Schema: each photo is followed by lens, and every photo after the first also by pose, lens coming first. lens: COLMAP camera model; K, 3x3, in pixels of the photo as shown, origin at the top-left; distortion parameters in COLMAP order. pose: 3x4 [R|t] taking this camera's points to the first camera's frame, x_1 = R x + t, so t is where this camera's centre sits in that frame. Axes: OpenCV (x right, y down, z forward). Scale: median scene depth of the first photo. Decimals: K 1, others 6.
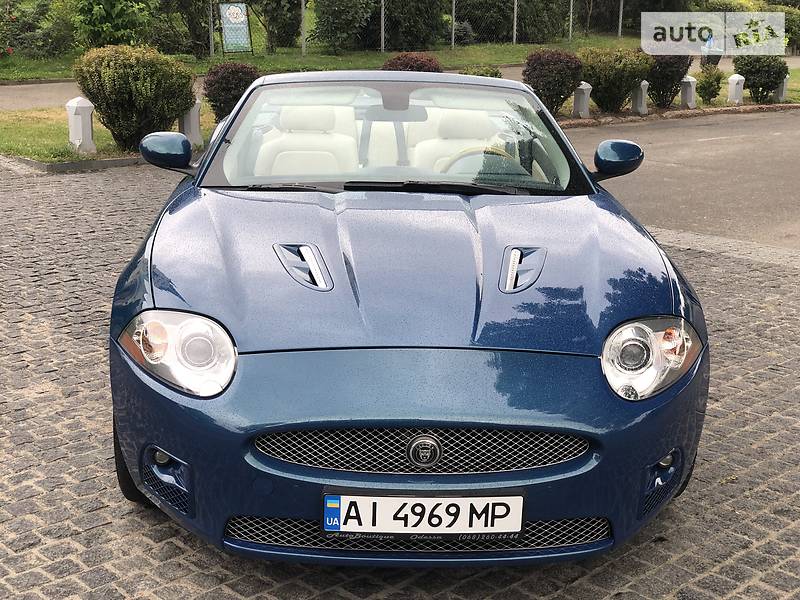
lens RADIAL K [[1191.3, 0, 400.0], [0, 1191.3, 300.0], [0, 0, 1]] dist [0.165255, -0.513734]
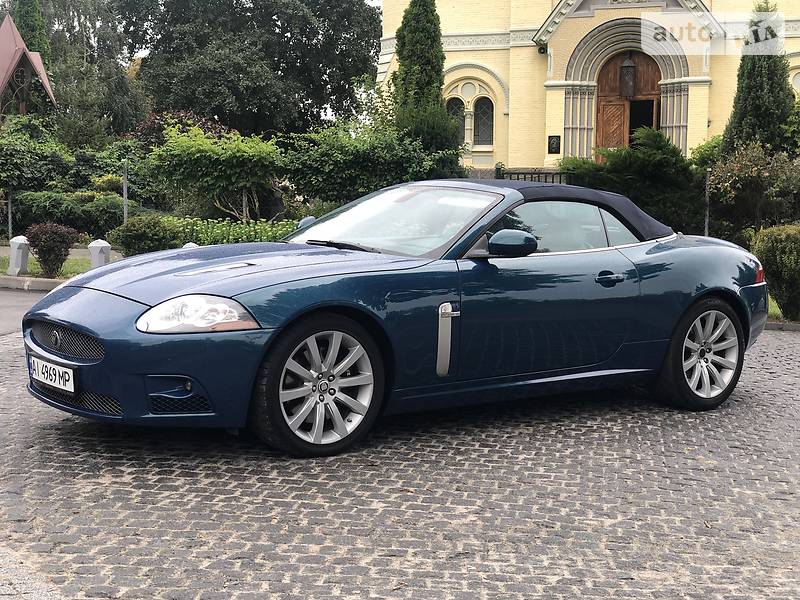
lens RADIAL K [[1191.3, 0, 400.0], [0, 1191.3, 300.0], [0, 0, 1]] dist [0.165255, -0.513734]
pose [[0.578381, 0.067246, -0.812990, 1.753096], [-0.226566, 0.970630, -0.080899, 0.100710], [0.783673, 0.230987, 0.576630, 0.355767]]
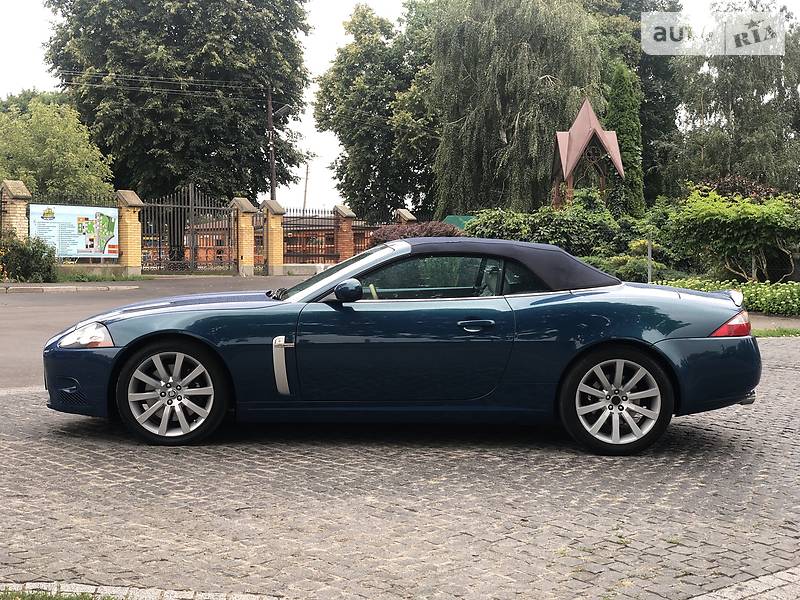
lens RADIAL K [[1191.3, 0, 400.0], [0, 1191.3, 300.0], [0, 0, 1]] dist [0.165255, -0.513734]
pose [[-0.032529, 0.025525, -0.999145, 2.607650], [-0.273117, 0.961399, 0.033453, -0.268638], [0.961431, 0.273972, -0.024302, 1.736270]]
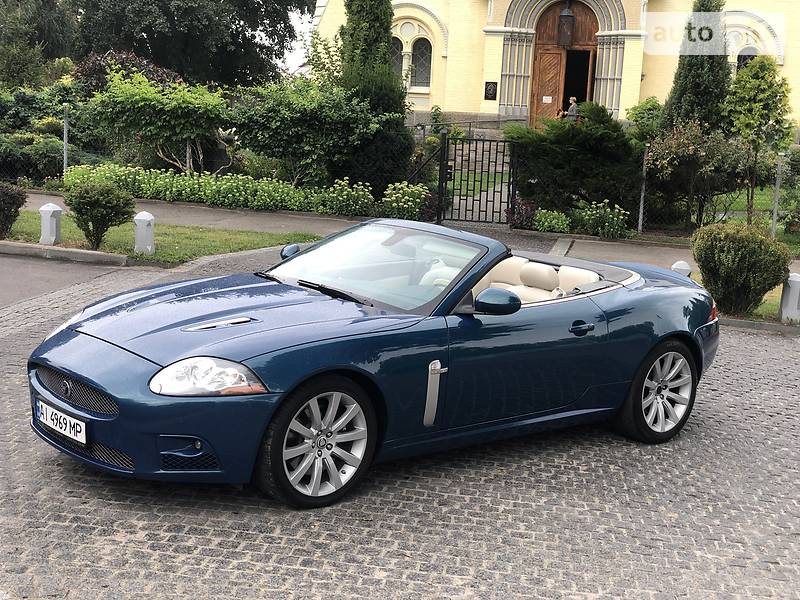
lens RADIAL K [[1191.3, 0, 400.0], [0, 1191.3, 300.0], [0, 0, 1]] dist [0.165255, -0.513734]
pose [[0.627848, 0.142835, -0.765118, 1.747238], [-0.258881, 0.965372, -0.032216, -0.077570], [0.734022, 0.218301, 0.643084, 0.148308]]
